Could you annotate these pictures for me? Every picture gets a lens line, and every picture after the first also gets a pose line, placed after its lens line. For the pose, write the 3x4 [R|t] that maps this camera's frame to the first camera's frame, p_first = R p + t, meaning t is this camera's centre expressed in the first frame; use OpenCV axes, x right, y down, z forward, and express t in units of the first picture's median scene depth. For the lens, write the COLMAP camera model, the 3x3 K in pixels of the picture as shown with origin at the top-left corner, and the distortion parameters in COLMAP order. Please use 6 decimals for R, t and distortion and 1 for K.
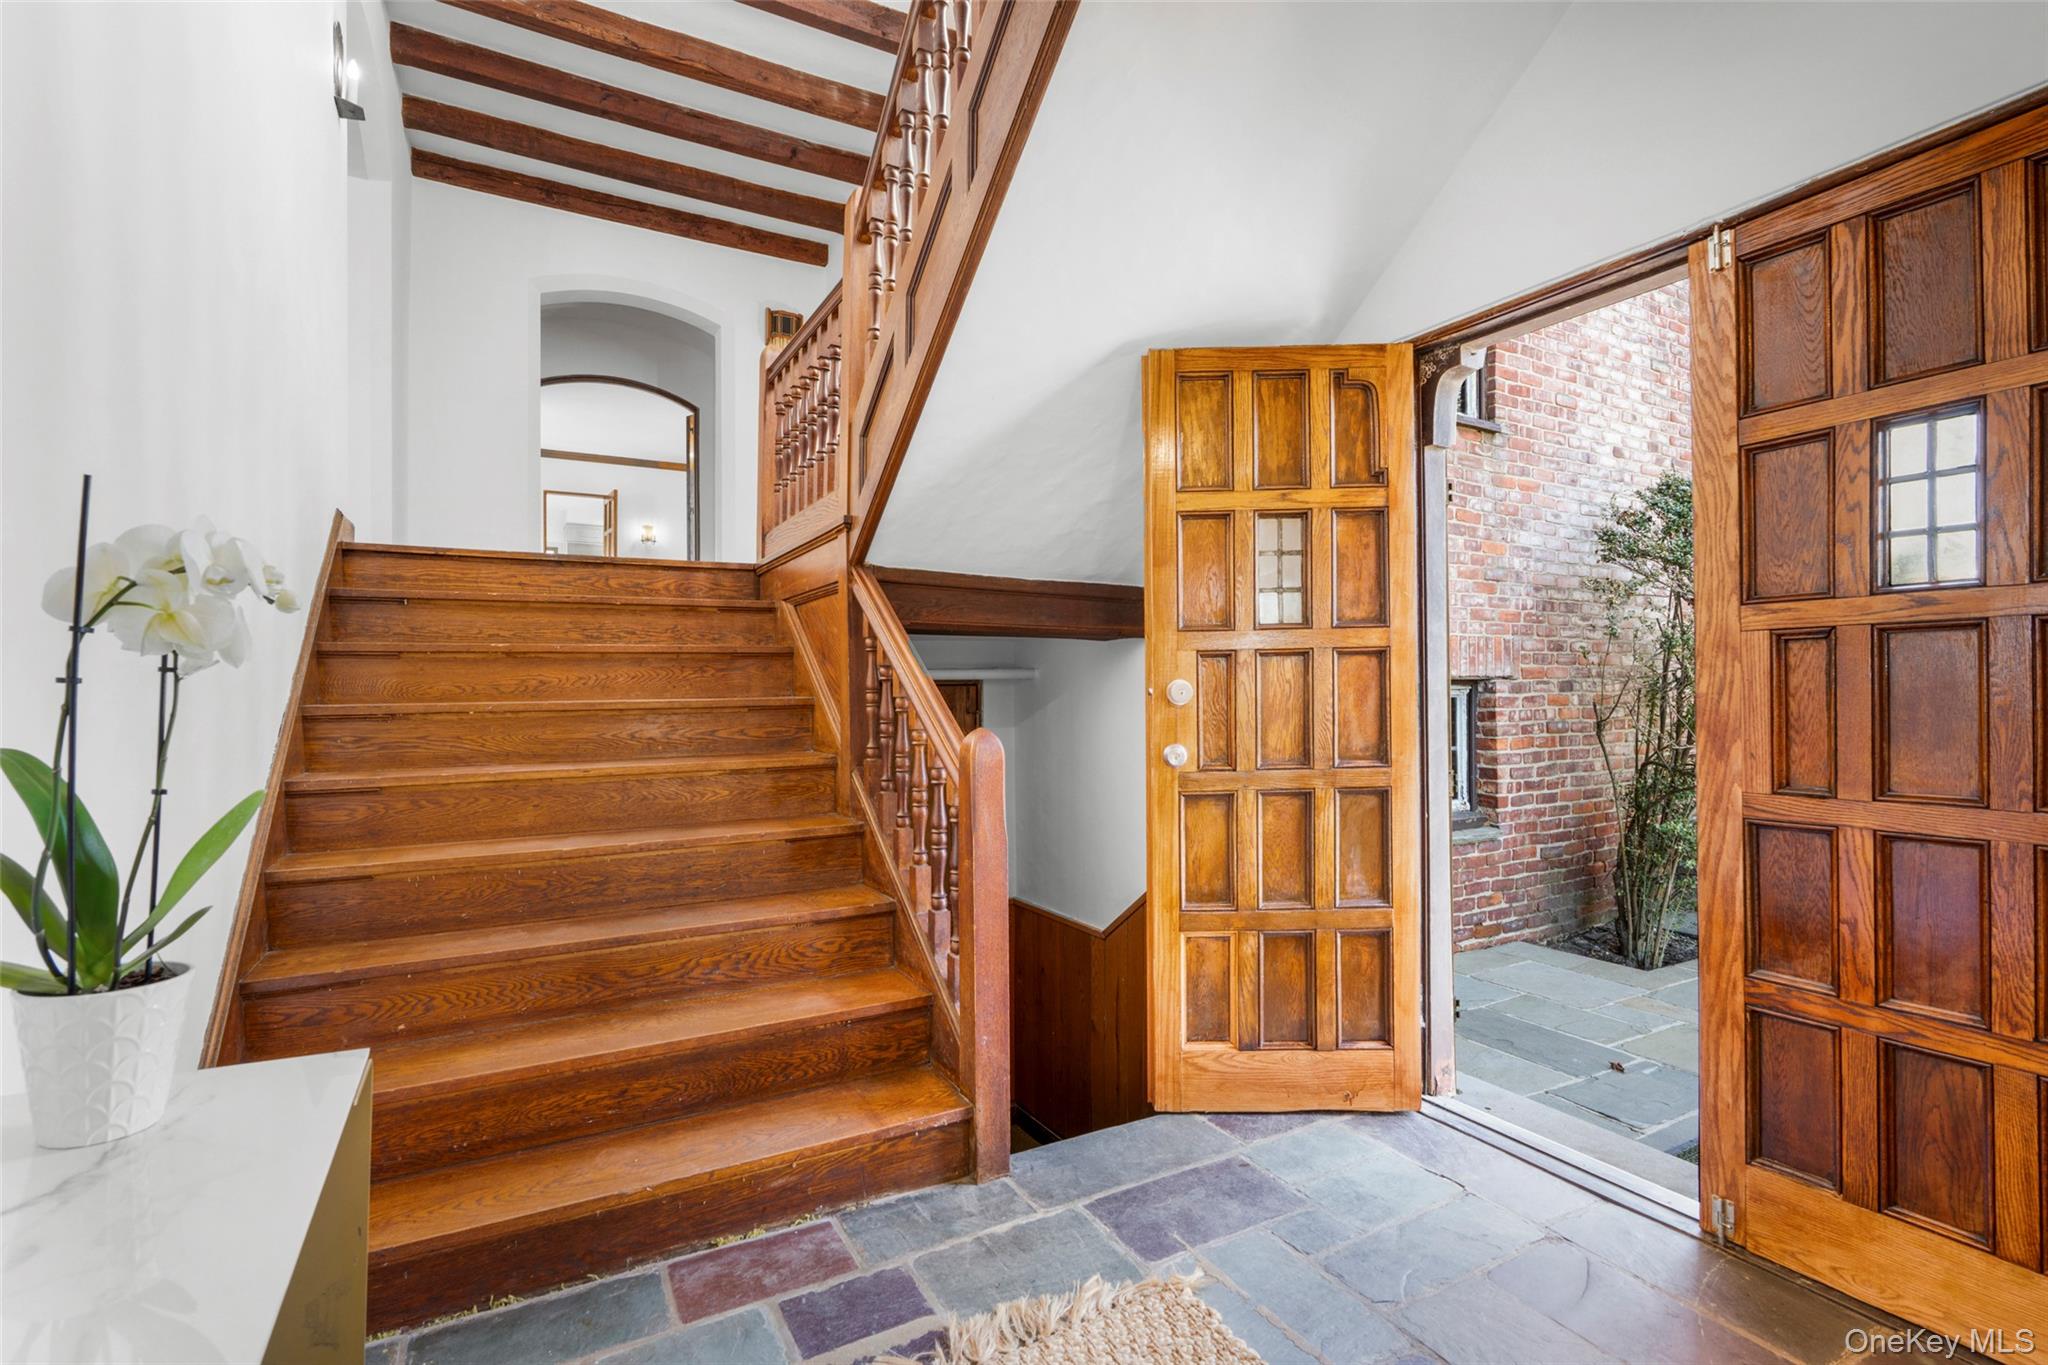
lens RADIAL K [[940.5, 0, 1021.5], [0, 940.5, 673.9], [0, 0, 1]] dist [-0.000601, 0.000259]
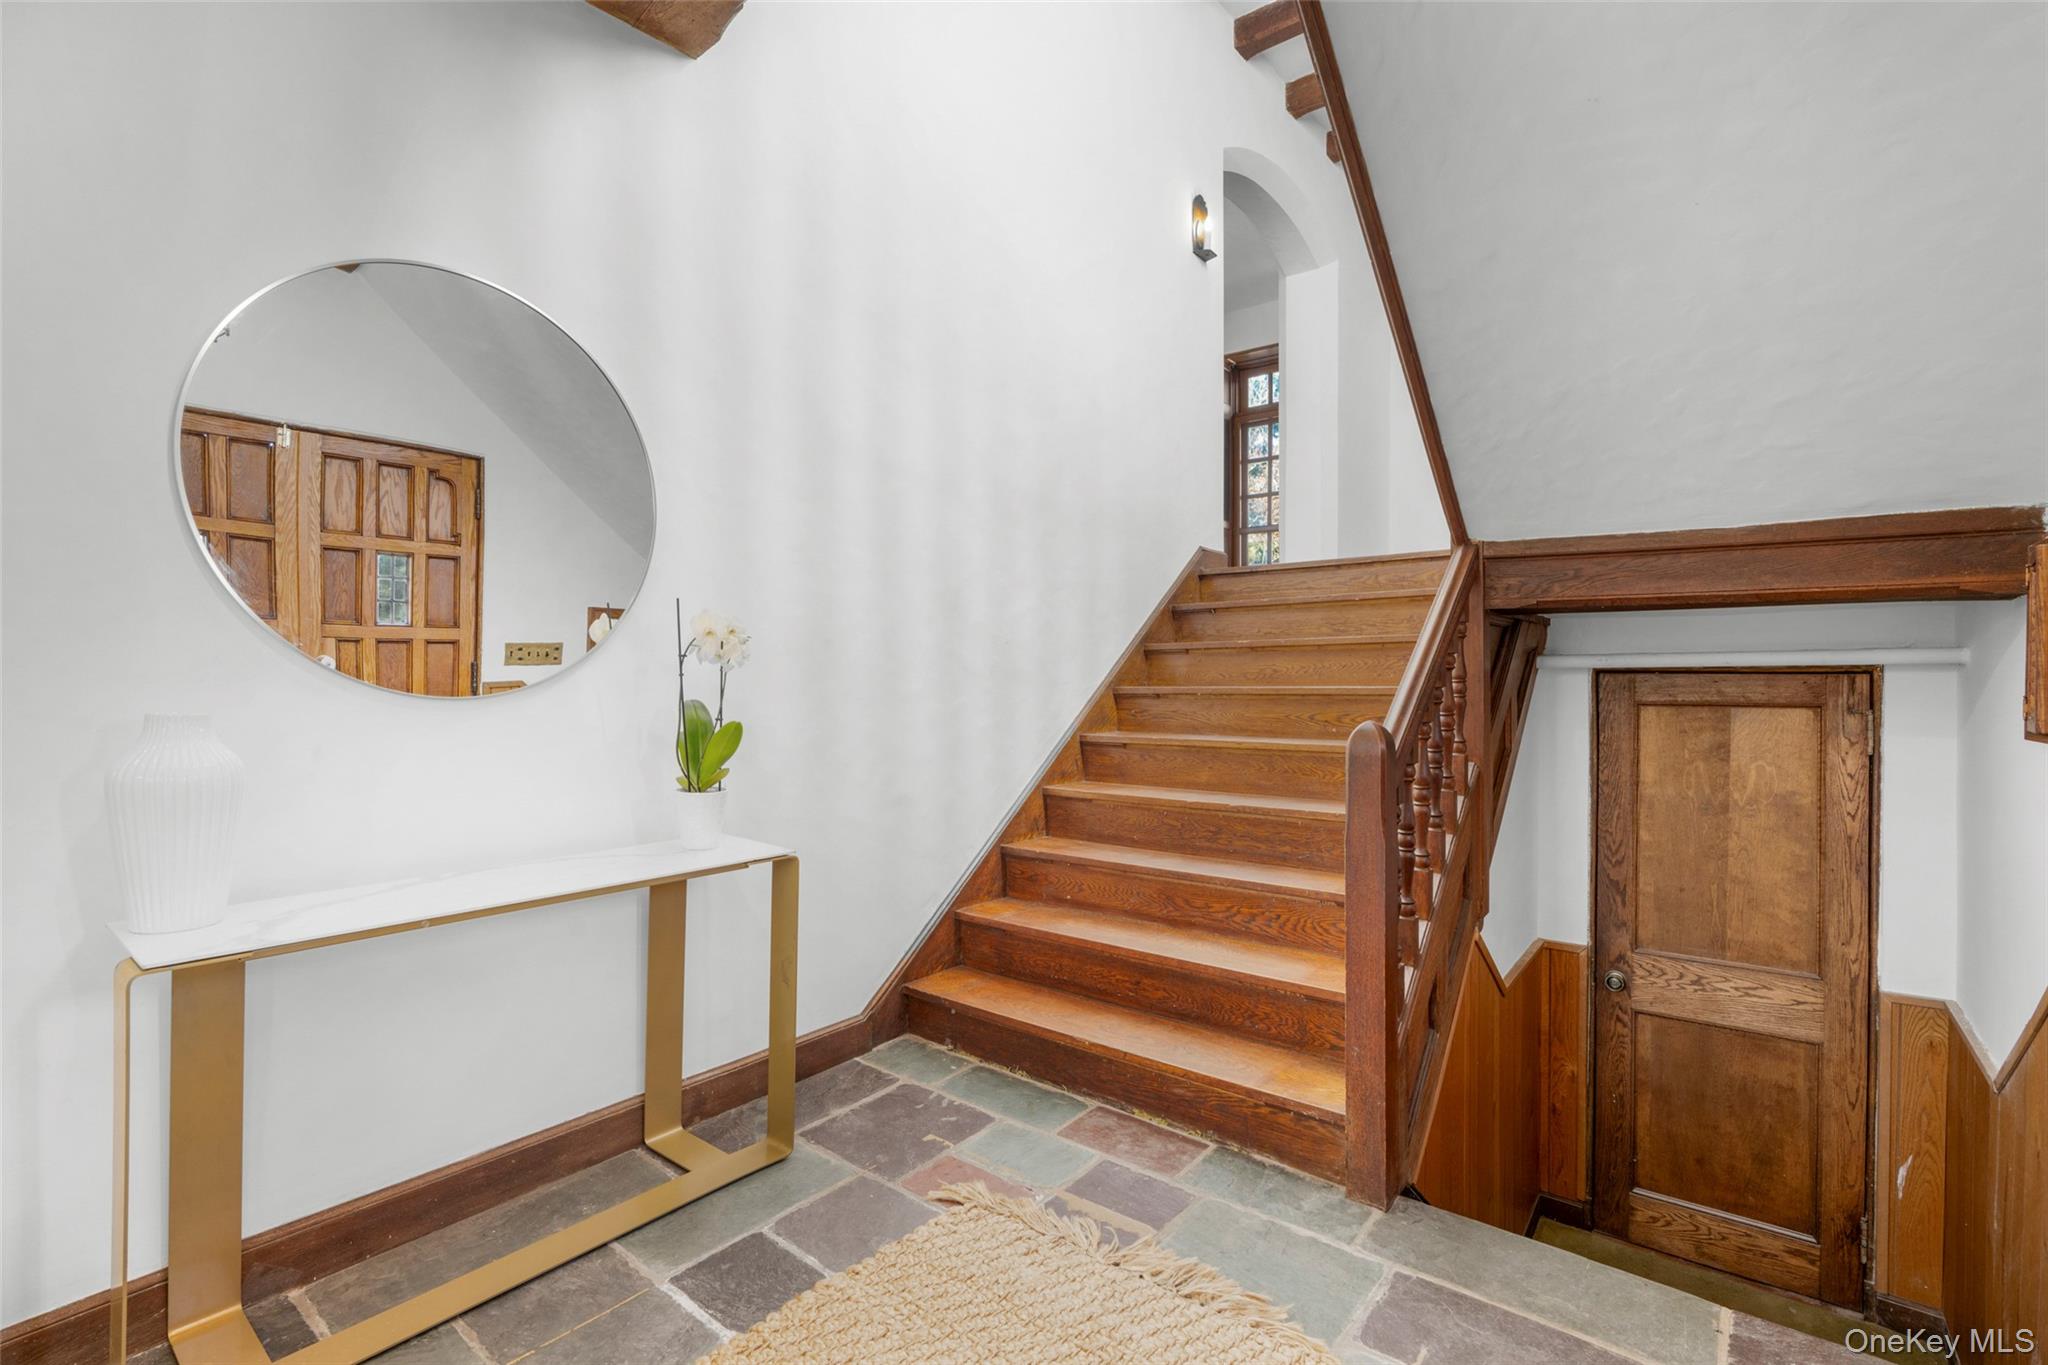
lens RADIAL K [[940.5, 0, 1021.5], [0, 940.5, 673.9], [0, 0, 1]] dist [-0.000601, 0.000259]
pose [[0.384223, 0.002142, -0.923238, 0.661998], [0.012093, 0.999900, 0.007353, -0.000044], [0.923161, -0.013990, 0.384159, 0.314613]]
